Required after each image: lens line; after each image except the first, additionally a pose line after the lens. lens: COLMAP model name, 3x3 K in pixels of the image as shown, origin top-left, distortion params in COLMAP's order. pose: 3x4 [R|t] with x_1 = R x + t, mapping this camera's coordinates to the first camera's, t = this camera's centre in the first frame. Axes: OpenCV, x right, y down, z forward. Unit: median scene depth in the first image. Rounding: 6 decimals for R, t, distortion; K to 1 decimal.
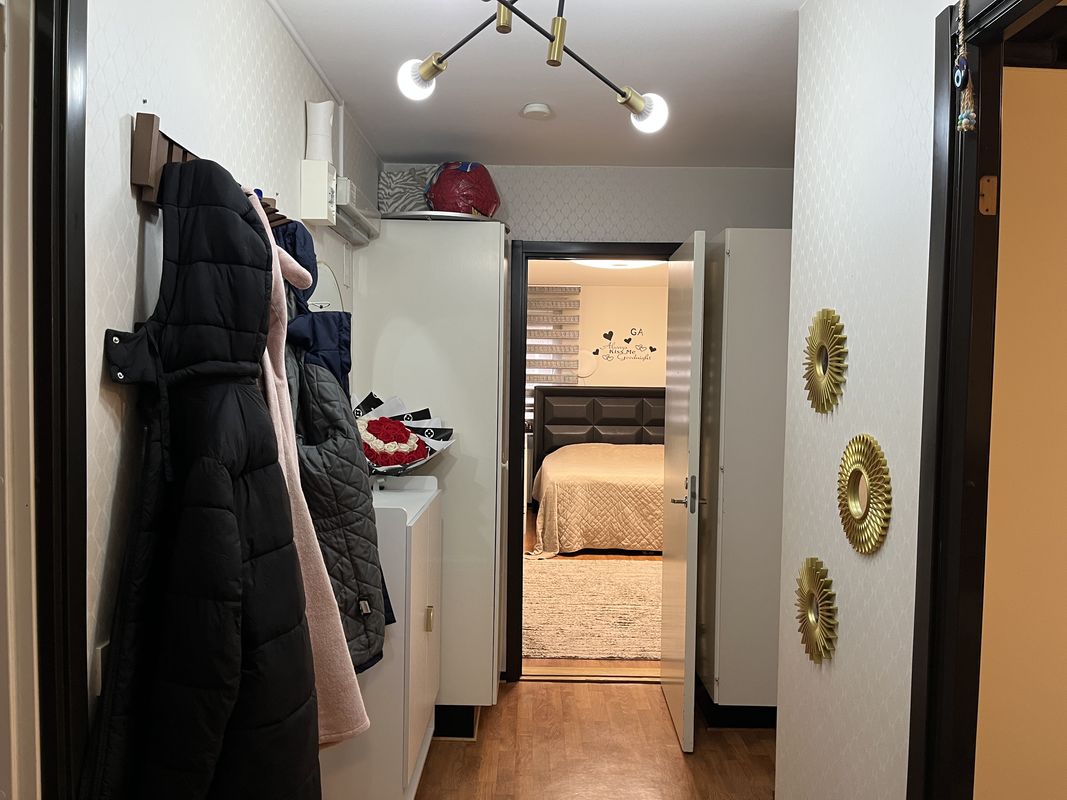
lens RADIAL K [[805.5, 0, 533.2], [0, 805.5, 402.1], [0, 0, 1]] dist [0.043020, -0.078750]
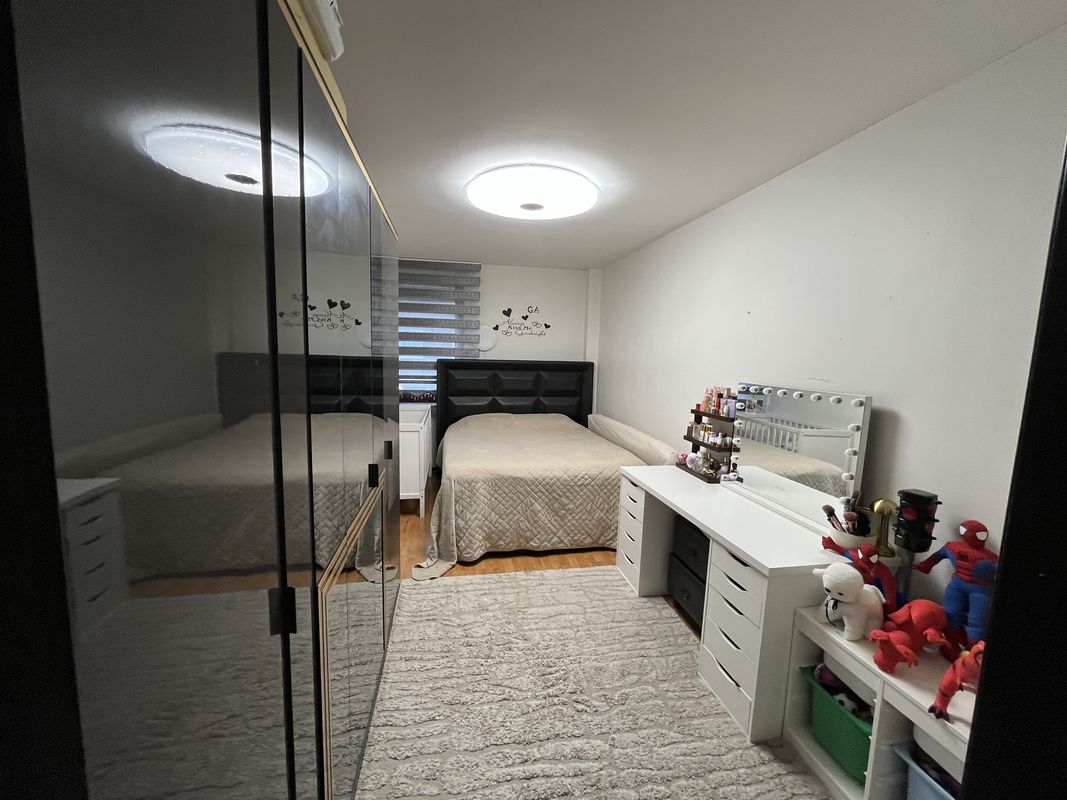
lens RADIAL K [[428.7, 0, 536.6], [0, 428.7, 401.6], [0, 0, 1]] dist [0.001123, 0.000030]
pose [[0.982824, -0.010792, 0.184228, 0.026427], [-0.005929, 0.995927, 0.089967, -0.016428], [-0.184449, -0.089514, 0.978757, 0.451669]]
